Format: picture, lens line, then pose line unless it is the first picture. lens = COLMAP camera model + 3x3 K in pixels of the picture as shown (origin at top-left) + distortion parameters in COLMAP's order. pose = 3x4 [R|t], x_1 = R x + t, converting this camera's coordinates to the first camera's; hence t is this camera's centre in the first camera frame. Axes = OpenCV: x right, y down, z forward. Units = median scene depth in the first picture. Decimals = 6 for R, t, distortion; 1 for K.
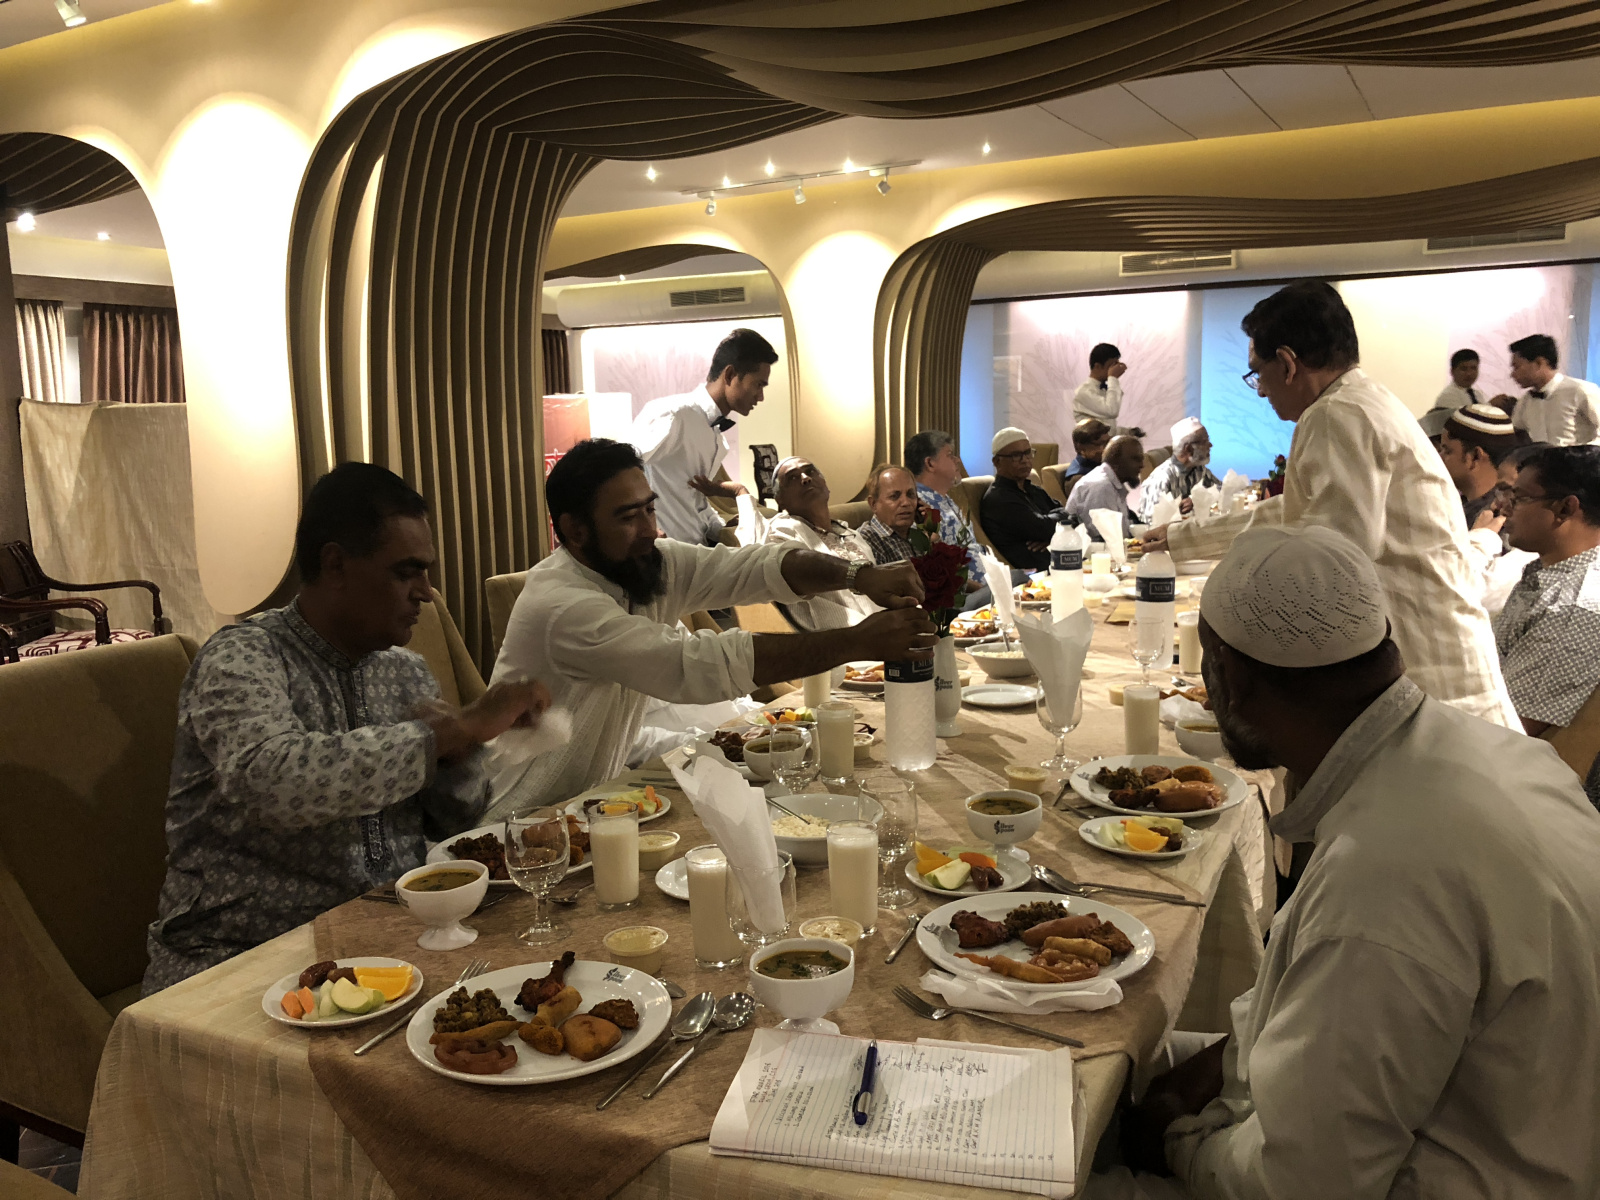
lens RADIAL K [[1323.1, 0, 798.2], [0, 1323.1, 586.2], [0, 0, 1]] dist [0.048424, -0.056031]
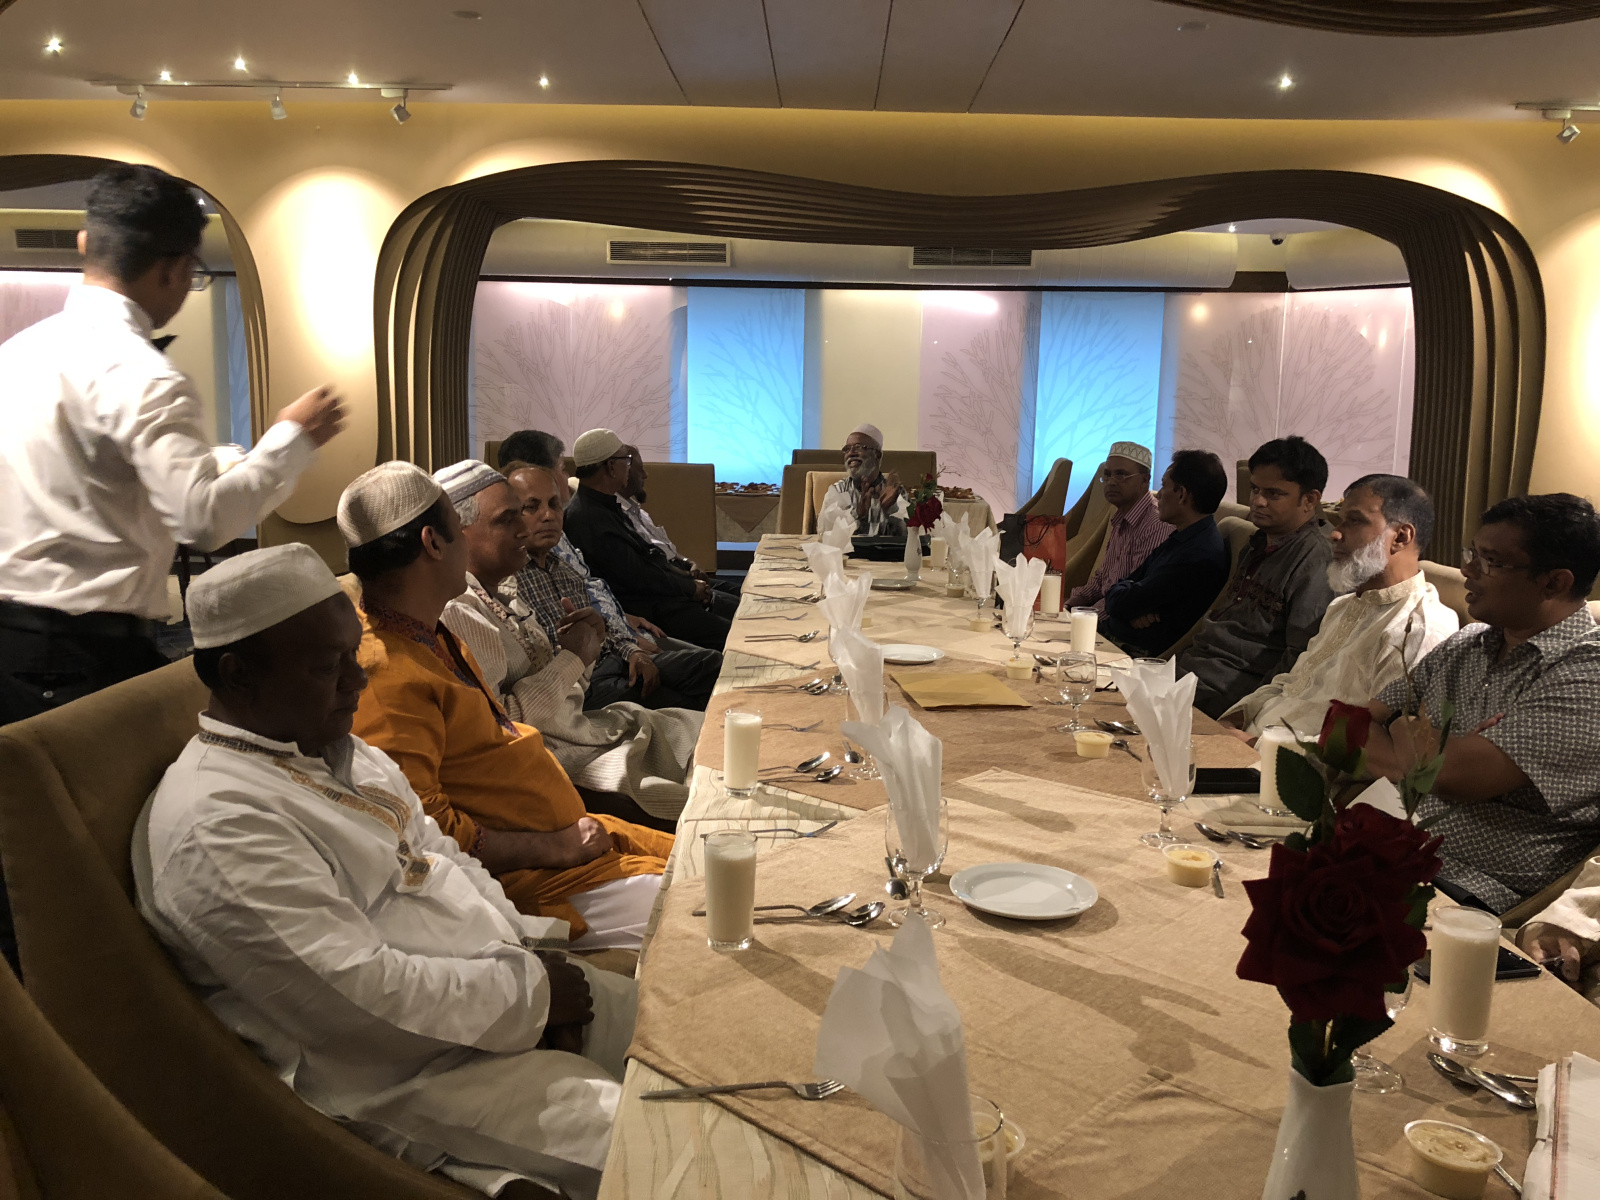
lens RADIAL K [[1323.1, 0, 790.8], [0, 1323.1, 586.1], [0, 0, 1]] dist [0.048424, -0.056031]
pose [[0.891233, -0.019506, 0.453126, -0.071311], [0.017625, 0.999810, 0.008374, -0.020866], [-0.453203, 0.000523, 0.891407, 0.158911]]
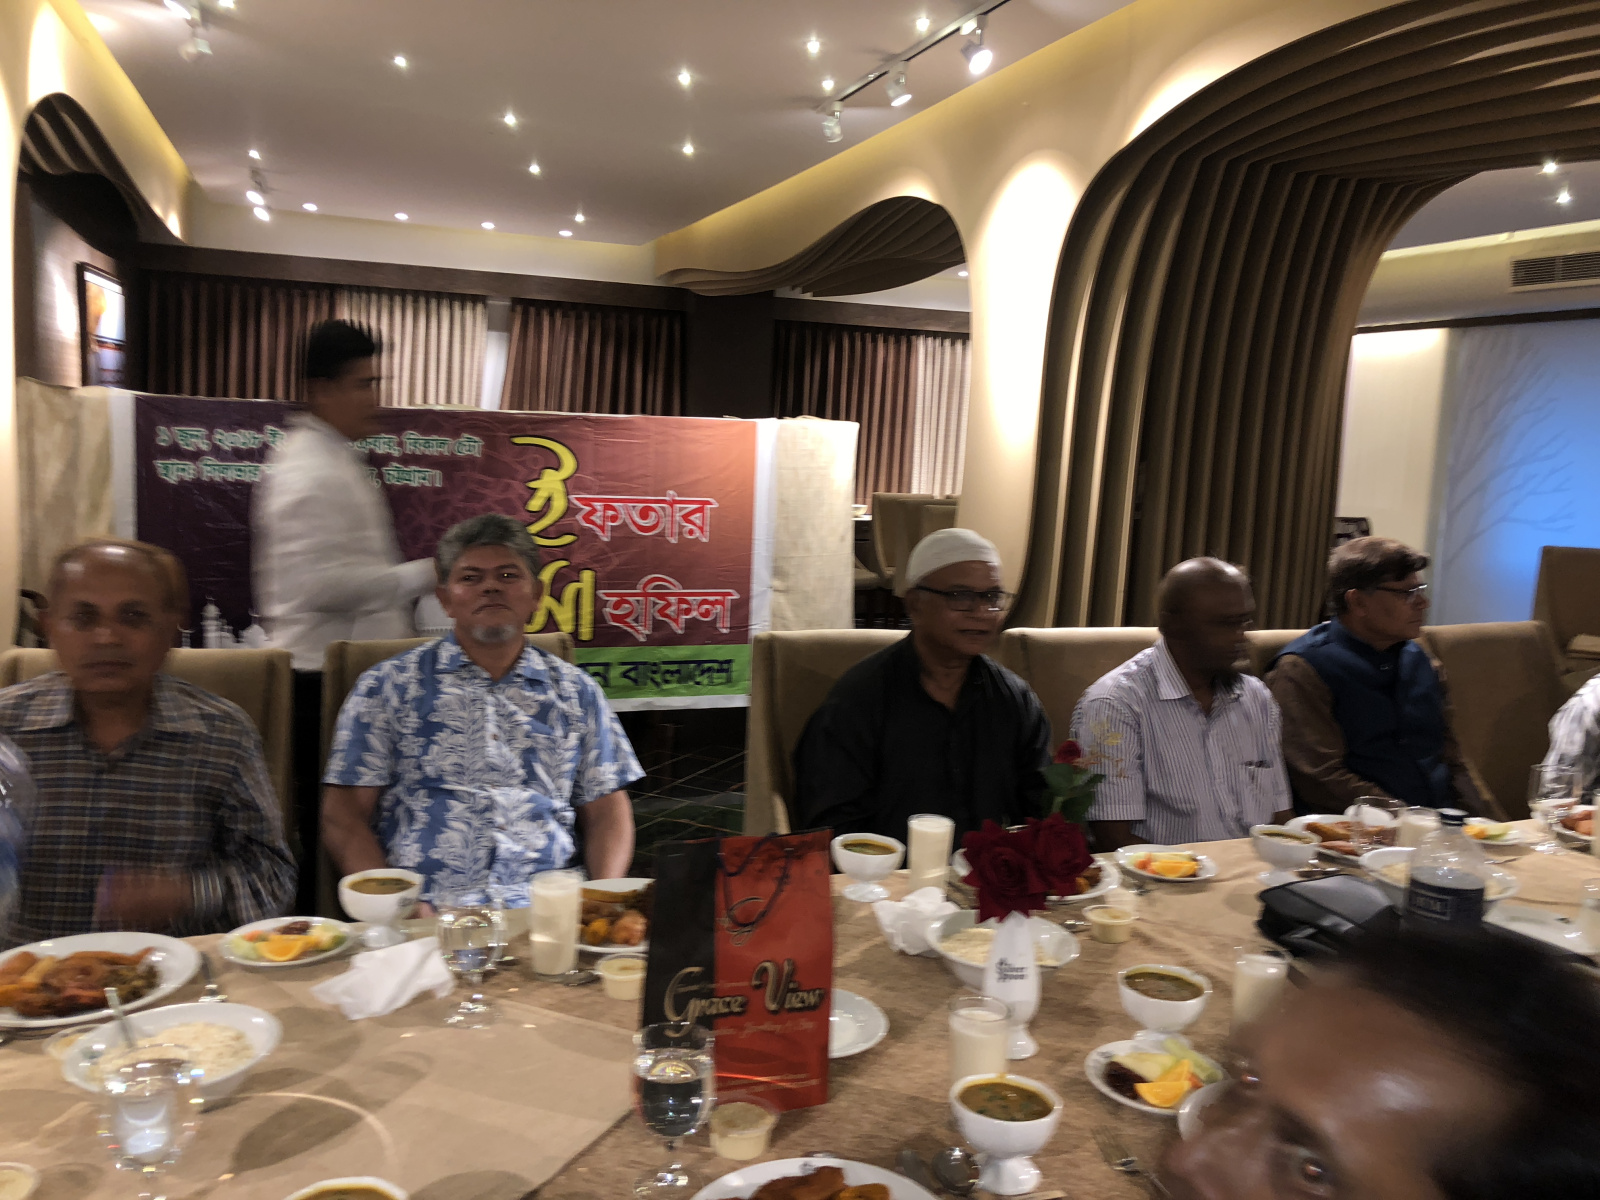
lens RADIAL K [[1323.1, 0, 816.7], [0, 1323.1, 595.1], [0, 0, 1]] dist [0.048424, -0.056031]
pose [[0.750256, 0.145992, -0.644827, 0.303648], [-0.155211, 0.986951, 0.042863, -0.080330], [0.642671, 0.067926, 0.763126, 0.449943]]
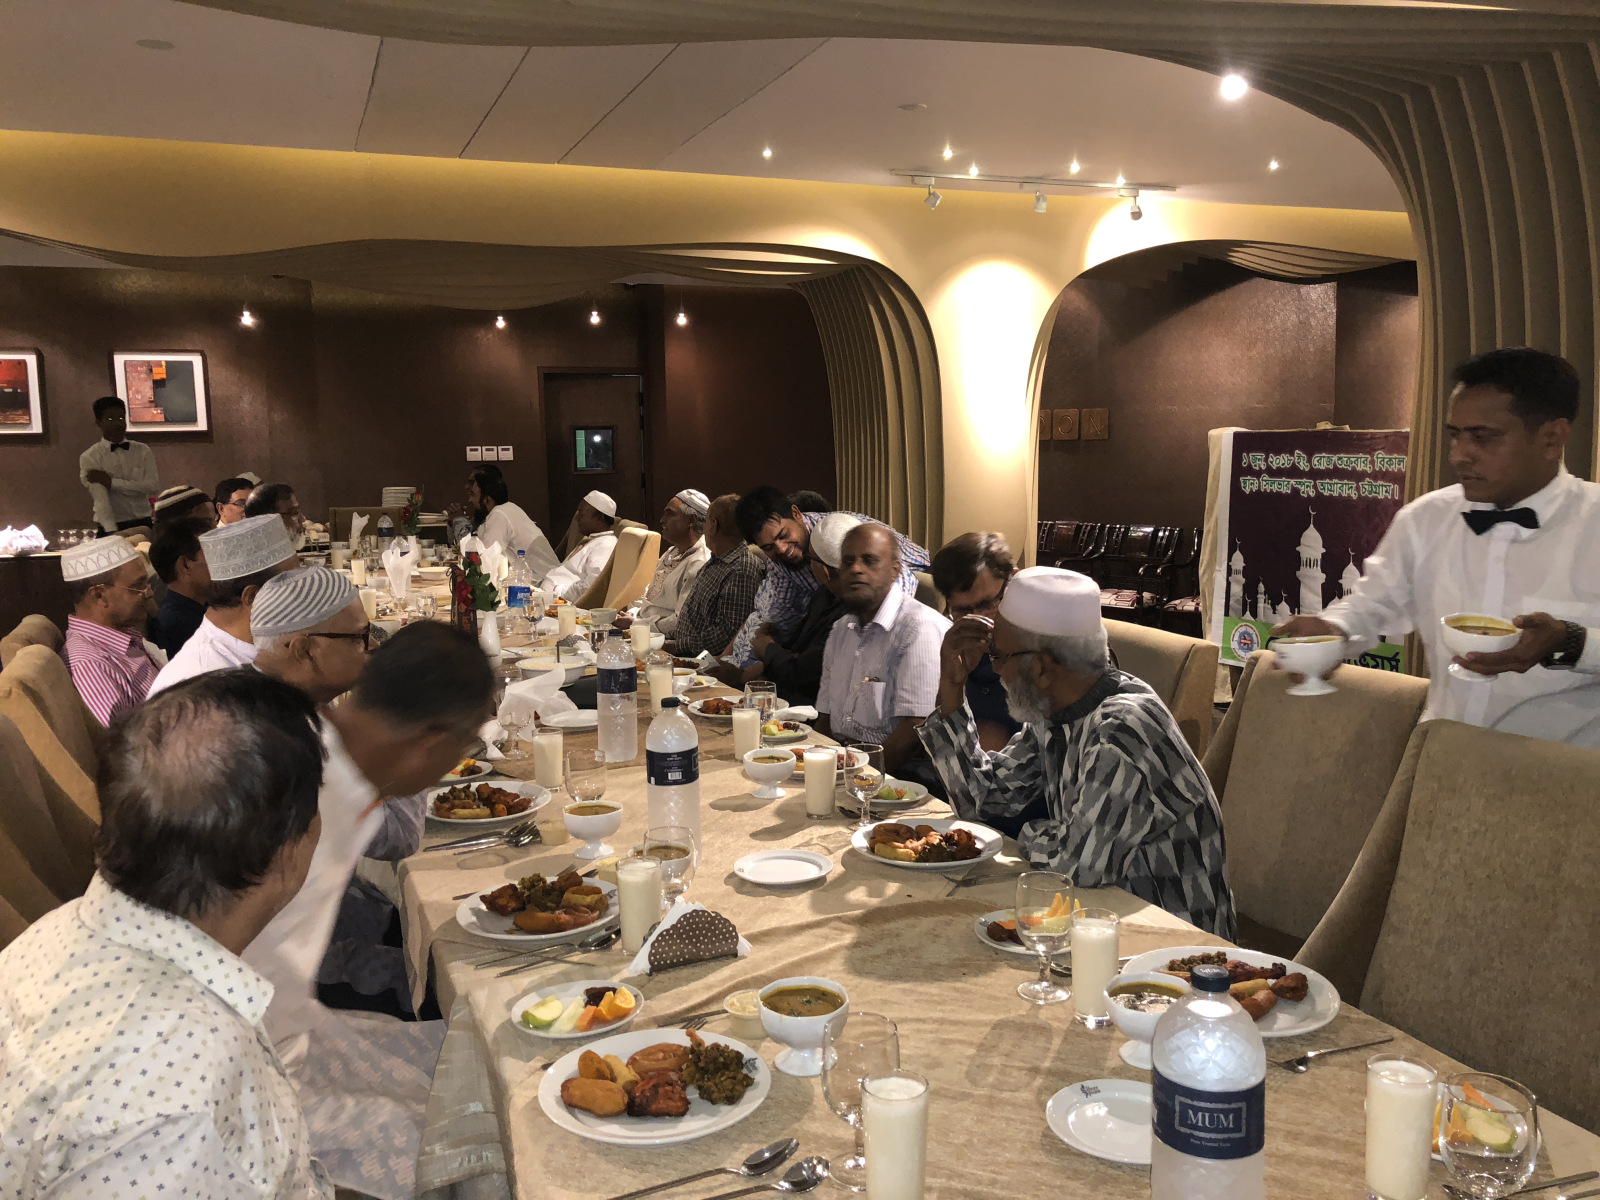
lens RADIAL K [[1323.1, 0, 802.6], [0, 1323.1, 599.0], [0, 0, 1]] dist [0.048424, -0.056031]
pose [[-0.641891, 0.133300, -0.755121, 0.495436], [-0.074221, 0.969349, 0.234209, -0.162327], [0.763196, 0.206382, -0.612323, 0.979469]]
